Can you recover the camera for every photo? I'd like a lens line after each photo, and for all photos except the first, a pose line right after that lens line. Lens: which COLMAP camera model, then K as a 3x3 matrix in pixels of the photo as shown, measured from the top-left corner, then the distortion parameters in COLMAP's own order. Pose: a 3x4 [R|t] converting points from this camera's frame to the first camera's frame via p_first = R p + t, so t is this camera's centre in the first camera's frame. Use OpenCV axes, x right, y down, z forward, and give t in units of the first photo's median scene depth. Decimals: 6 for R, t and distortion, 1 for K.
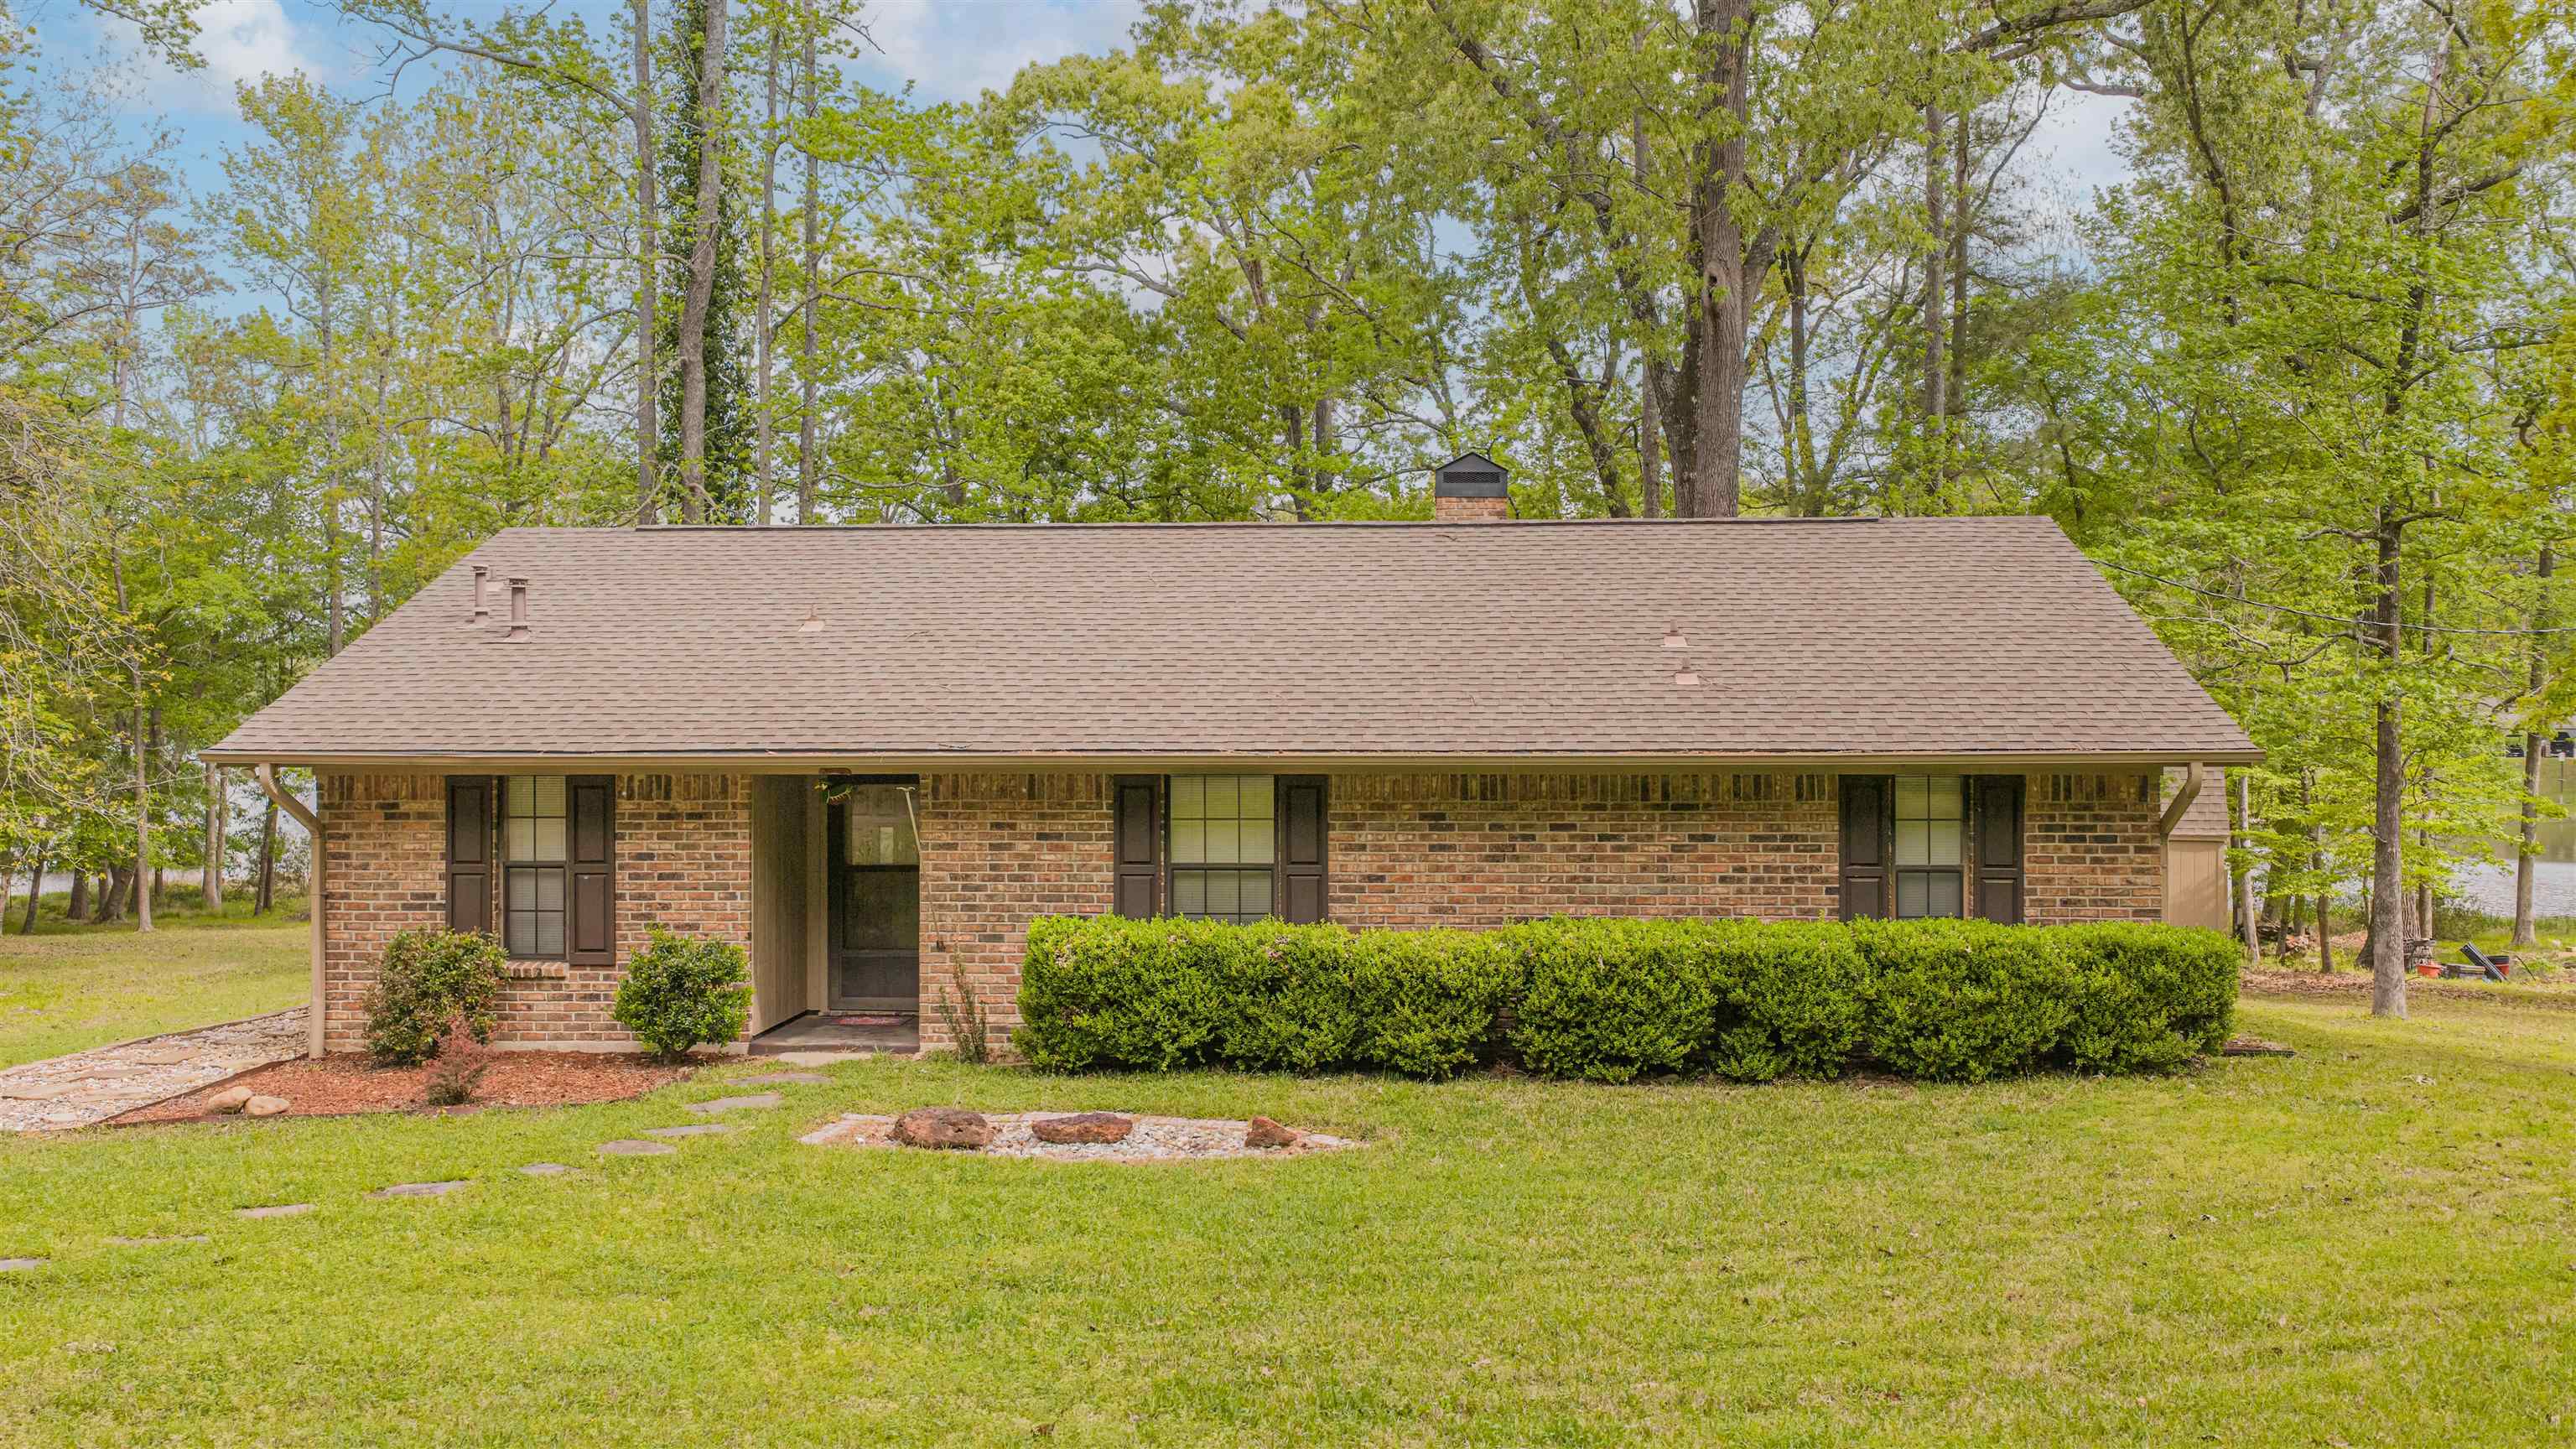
lens RADIAL K [[2076.0, 0, 1288.0], [0, 2076.0, 724.5], [0, 0, 1]] dist [0.018428, 0.000308]
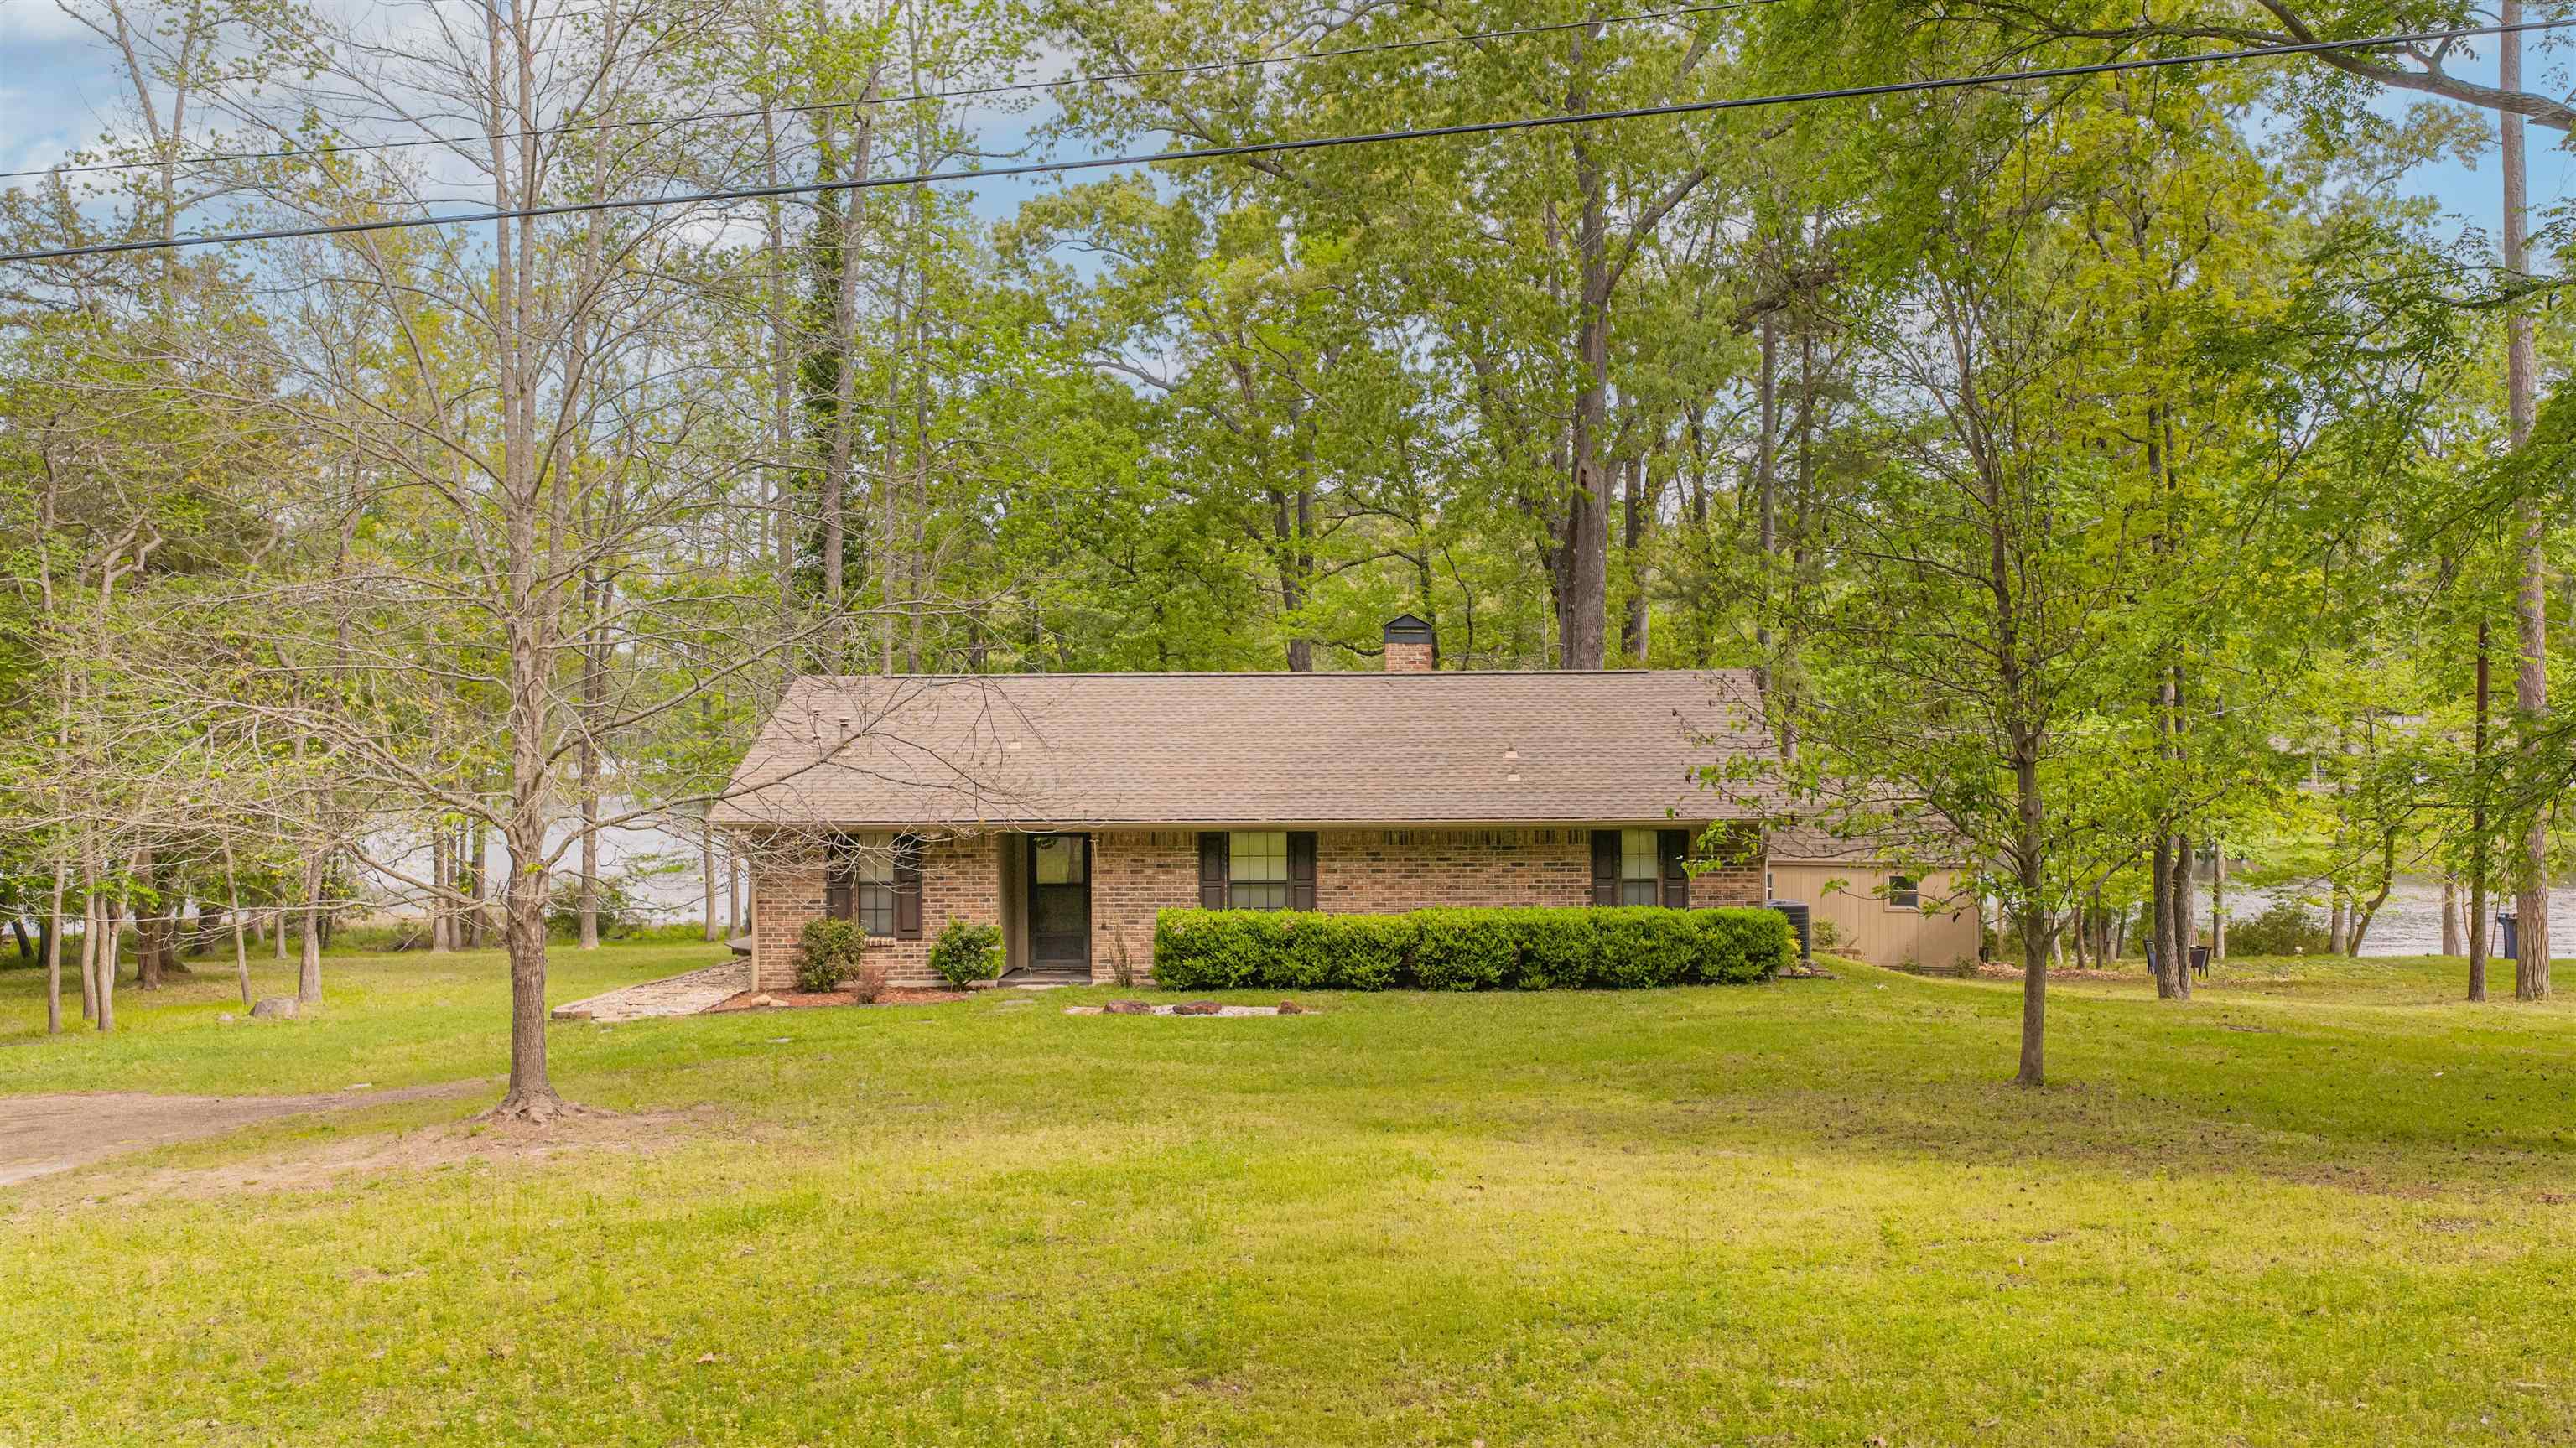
lens RADIAL K [[2075.9, 0, 1288.0], [0, 2075.9, 724.0], [0, 0, 1]] dist [0.018428, 0.000308]
pose [[0.999949, -0.005167, 0.008729, -0.021489], [0.005333, 0.999803, -0.019124, -0.036596], [-0.008629, 0.019170, 0.999779, -0.854801]]
